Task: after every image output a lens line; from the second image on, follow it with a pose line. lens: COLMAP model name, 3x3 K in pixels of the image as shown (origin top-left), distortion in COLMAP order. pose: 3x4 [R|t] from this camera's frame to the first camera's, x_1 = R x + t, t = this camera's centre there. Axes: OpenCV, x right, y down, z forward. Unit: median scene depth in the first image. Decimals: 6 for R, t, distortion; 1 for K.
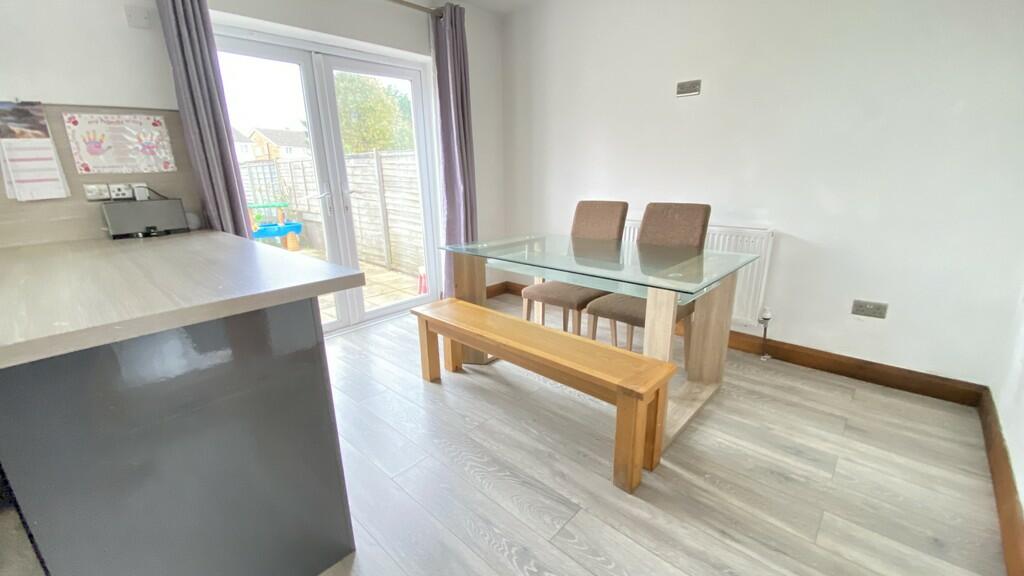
lens RADIAL K [[412.4, 0, 507.6], [0, 412.4, 289.8], [0, 0, 1]] dist [0.022419, -0.021559]
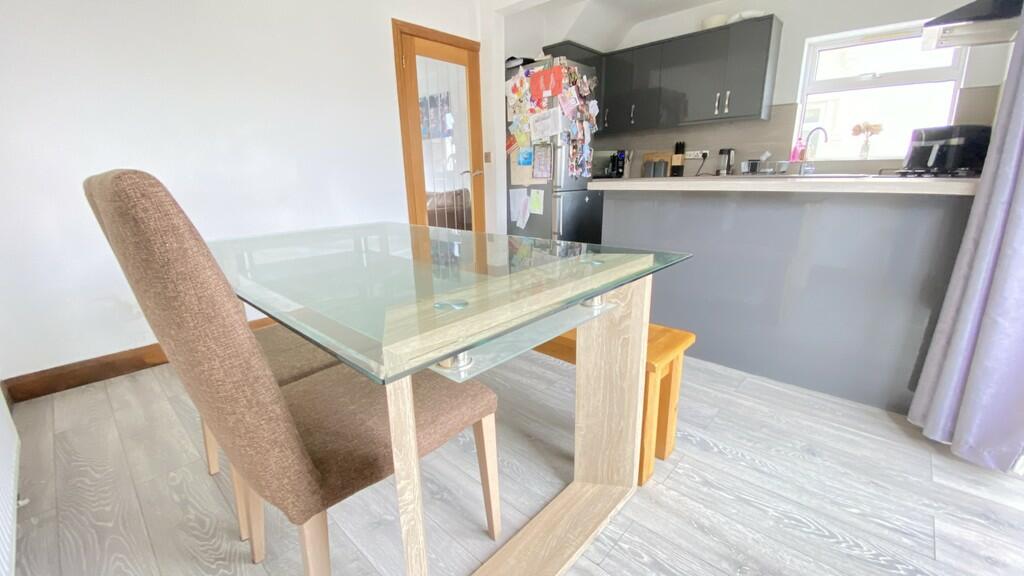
lens RADIAL K [[421.2, 0, 505.6], [0, 421.2, 292.1], [0, 0, 1]] dist [0.024883, -0.026249]
pose [[-0.999287, 0.034533, 0.015257, 0.021951], [0.037398, 0.850139, 0.525228, -0.374514], [0.005167, 0.525424, -0.850825, 1.667096]]
